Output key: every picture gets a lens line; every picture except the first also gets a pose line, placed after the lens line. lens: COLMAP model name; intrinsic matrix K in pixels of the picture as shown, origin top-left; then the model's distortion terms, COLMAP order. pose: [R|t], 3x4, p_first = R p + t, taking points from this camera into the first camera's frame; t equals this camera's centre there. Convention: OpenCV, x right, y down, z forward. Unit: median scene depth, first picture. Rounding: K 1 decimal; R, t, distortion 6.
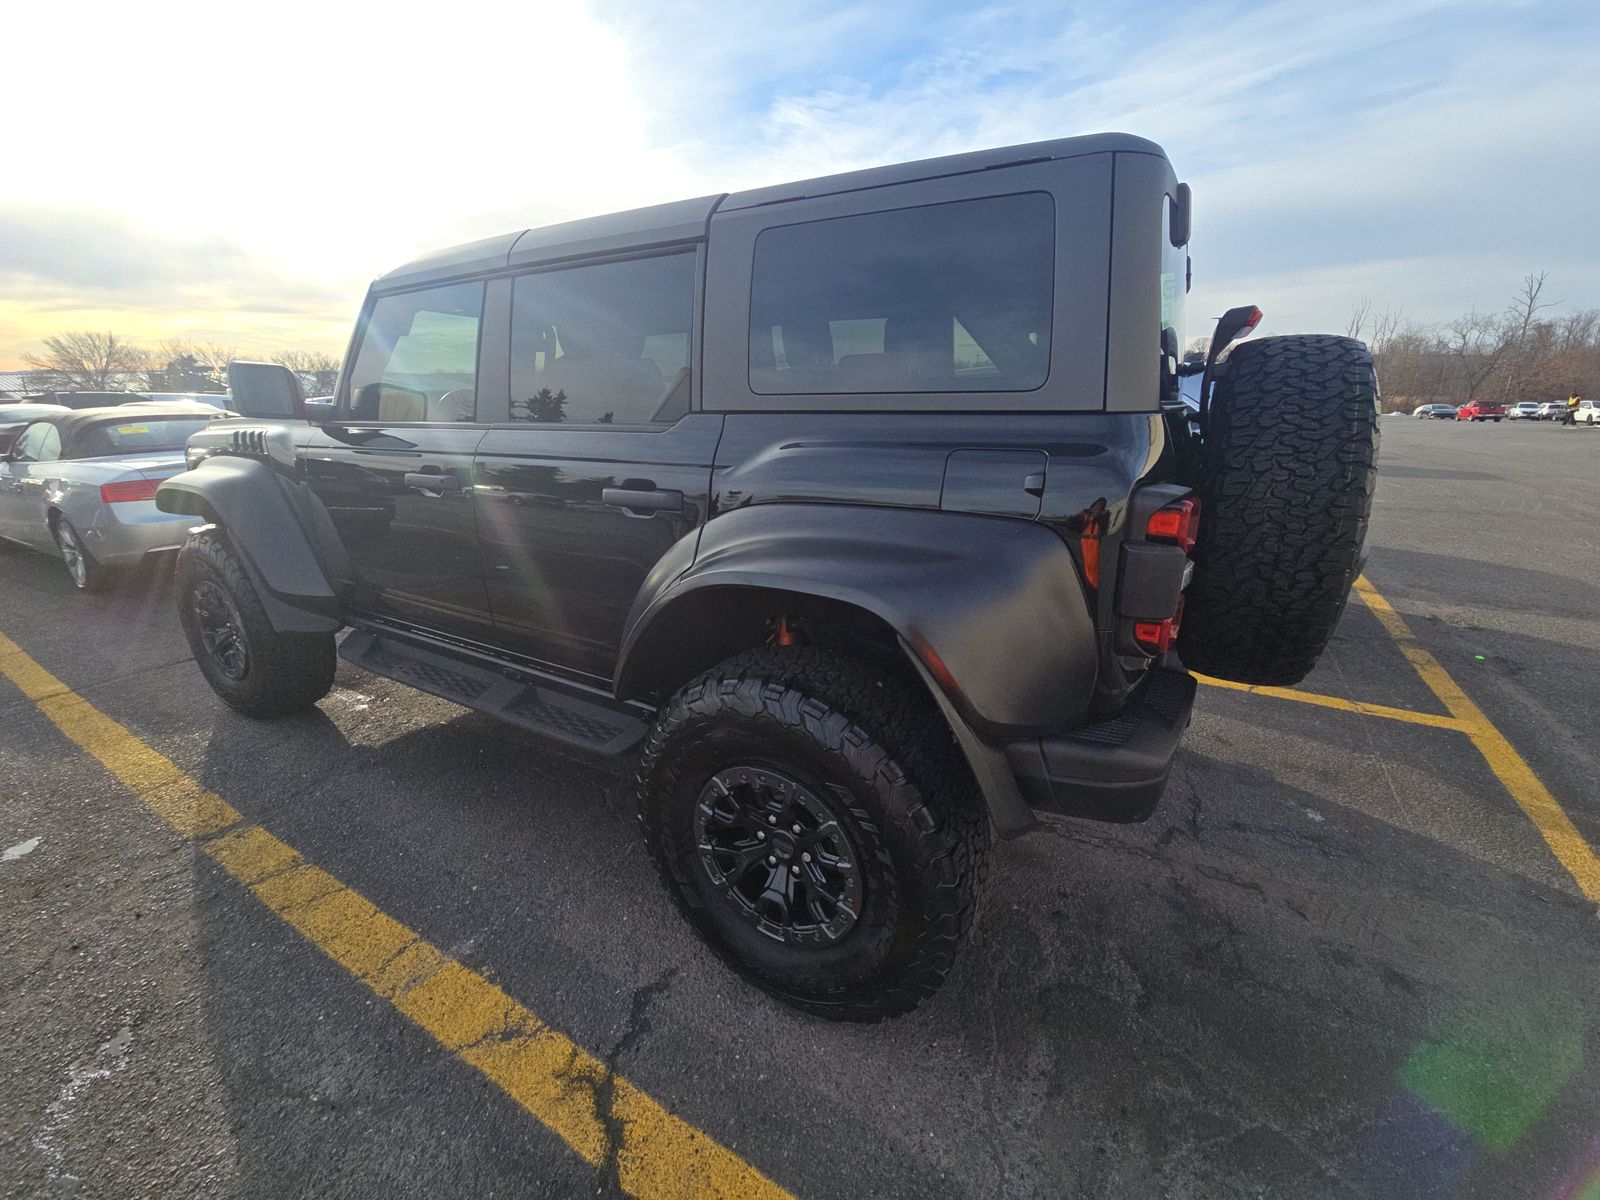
lens RADIAL K [[642.9, 0, 814.2], [0, 642.9, 608.4], [0, 0, 1]] dist [0.013759, -0.000530]
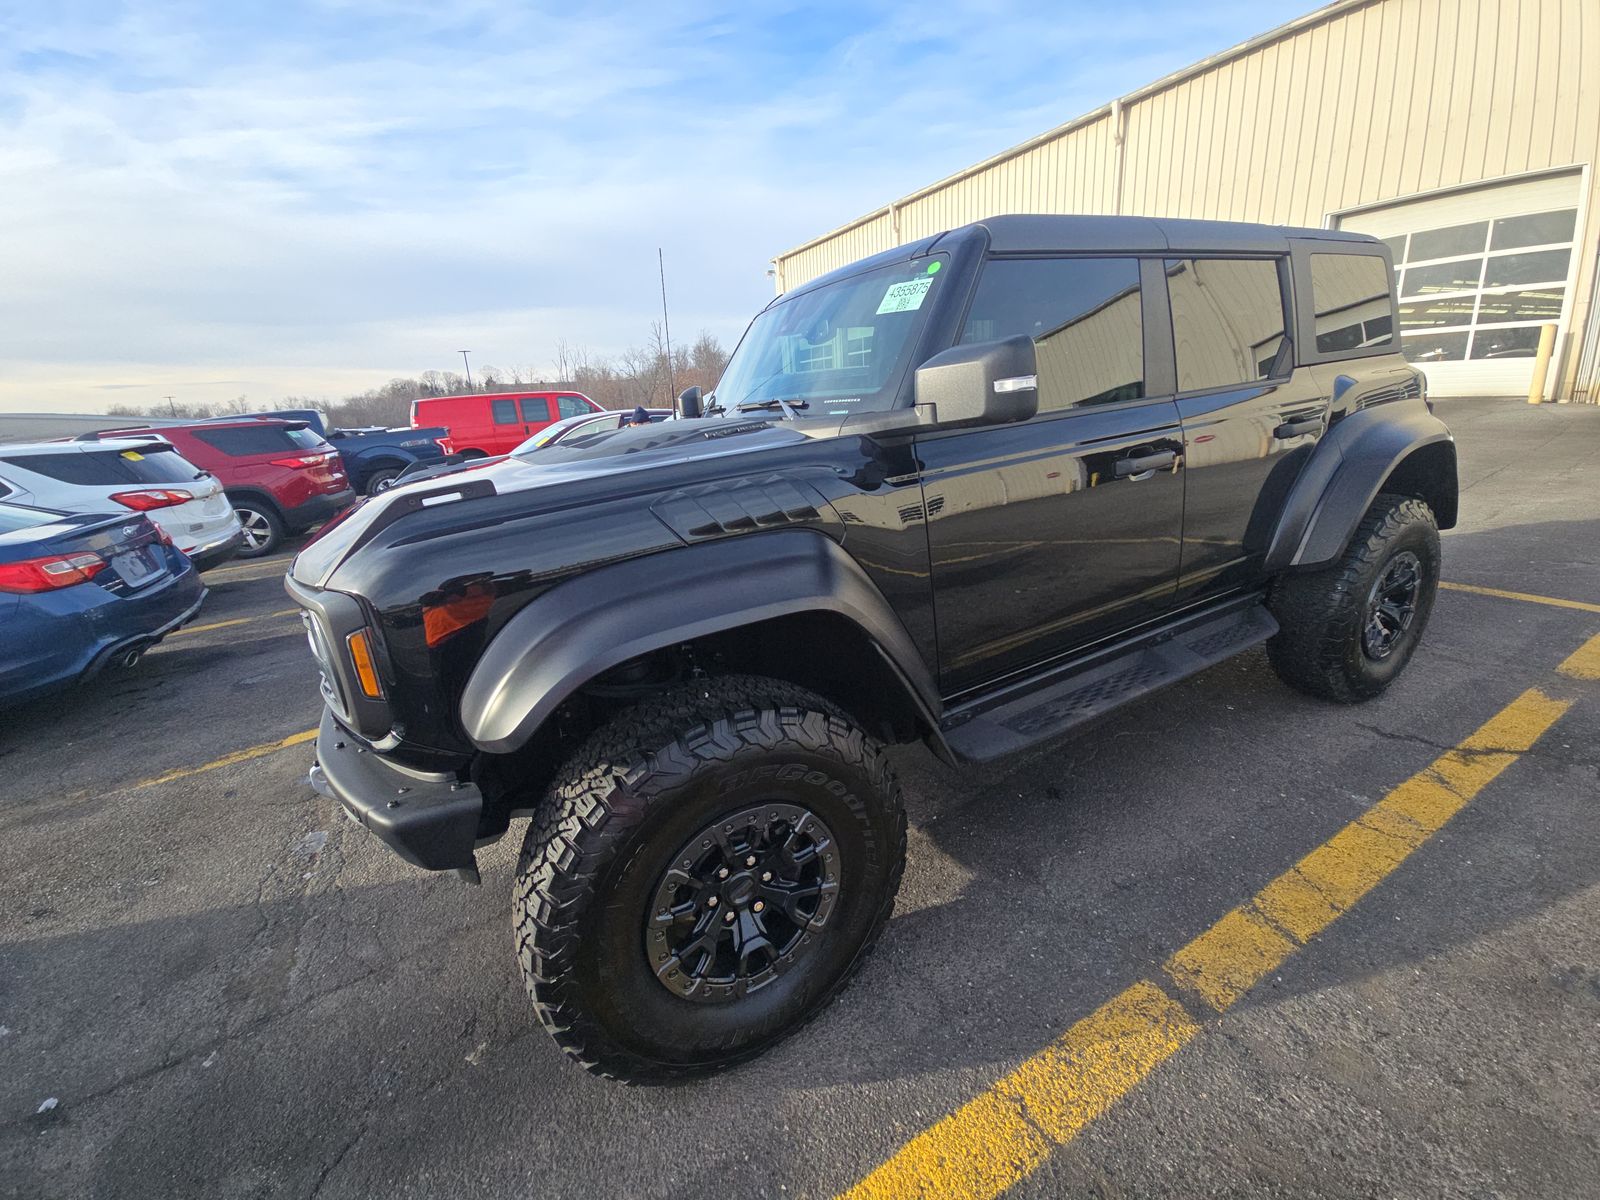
lens RADIAL K [[642.9, 0, 805.1], [0, 642.9, 598.8], [0, 0, 1]] dist [0.013759, -0.000530]
pose [[0.502962, -0.318588, 0.803449, -1.670157], [0.341569, 0.927182, 0.153828, -0.336048], [-0.793952, 0.197064, 0.575157, 0.896861]]
